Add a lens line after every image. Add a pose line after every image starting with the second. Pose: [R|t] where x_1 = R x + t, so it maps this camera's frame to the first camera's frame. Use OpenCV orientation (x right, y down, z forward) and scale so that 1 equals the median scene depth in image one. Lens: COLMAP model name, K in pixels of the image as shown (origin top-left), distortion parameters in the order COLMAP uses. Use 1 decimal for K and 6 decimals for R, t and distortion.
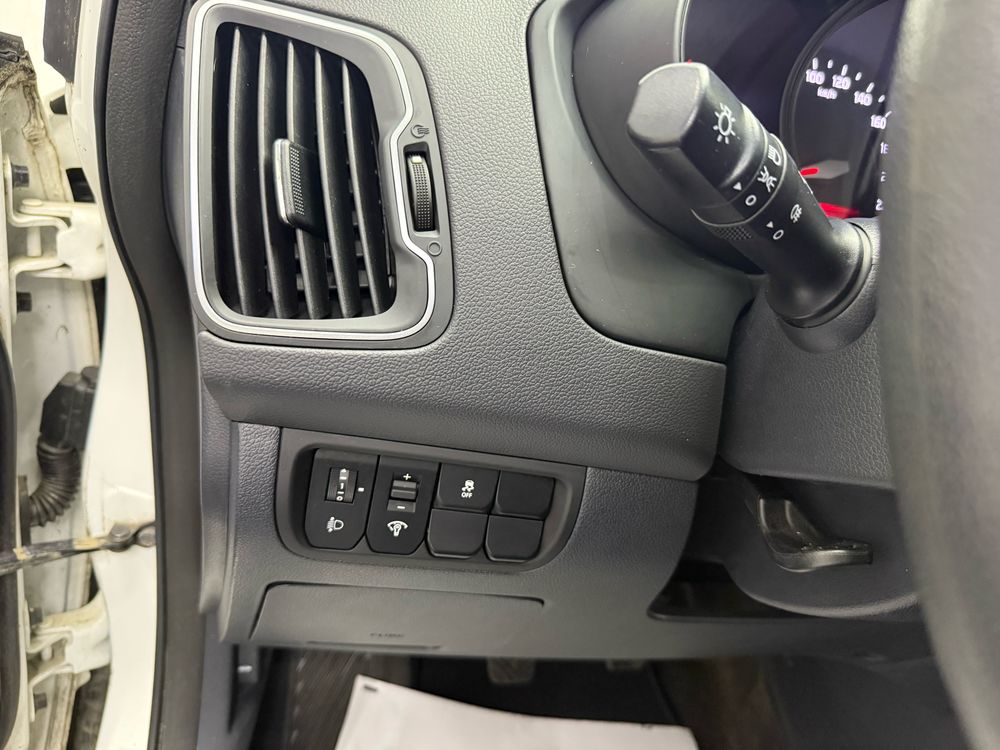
lens RADIAL K [[714.5, 0, 500.0], [0, 714.5, 375.0], [0, 0, 1]] dist [0.034413, -0.045447]
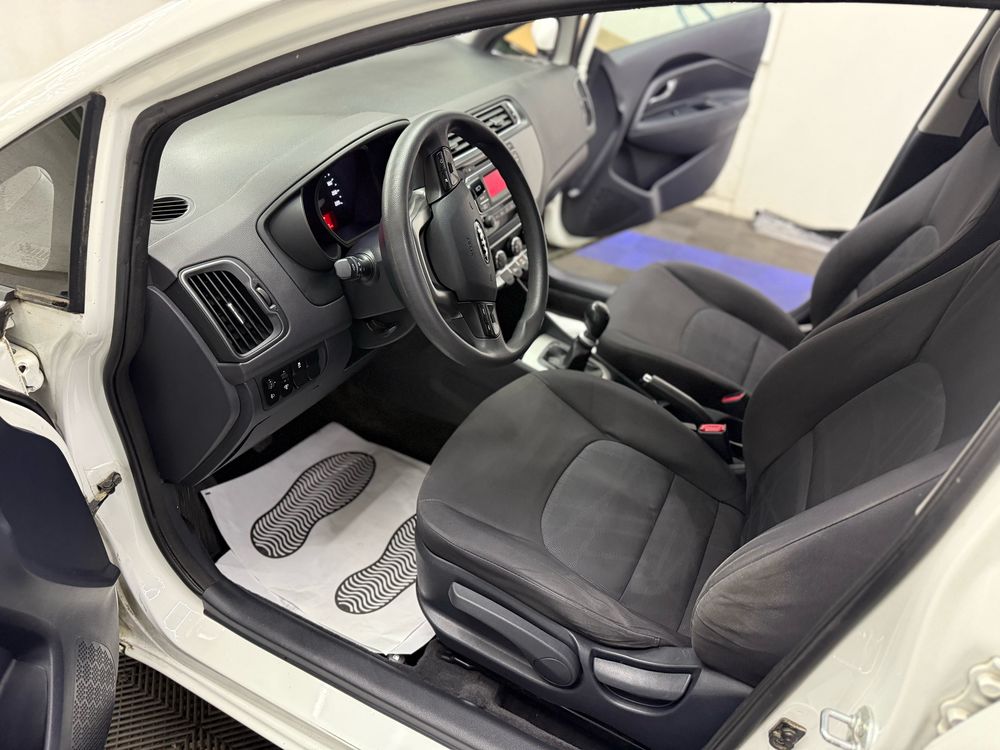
lens RADIAL K [[714.5, 0, 500.0], [0, 714.5, 375.0], [0, 0, 1]] dist [0.034413, -0.045447]
pose [[0.657994, -0.511593, 0.552555, -1.268175], [0.310264, 0.852790, 0.420102, -0.889703], [-0.686134, -0.104986, 0.719860, -1.980219]]
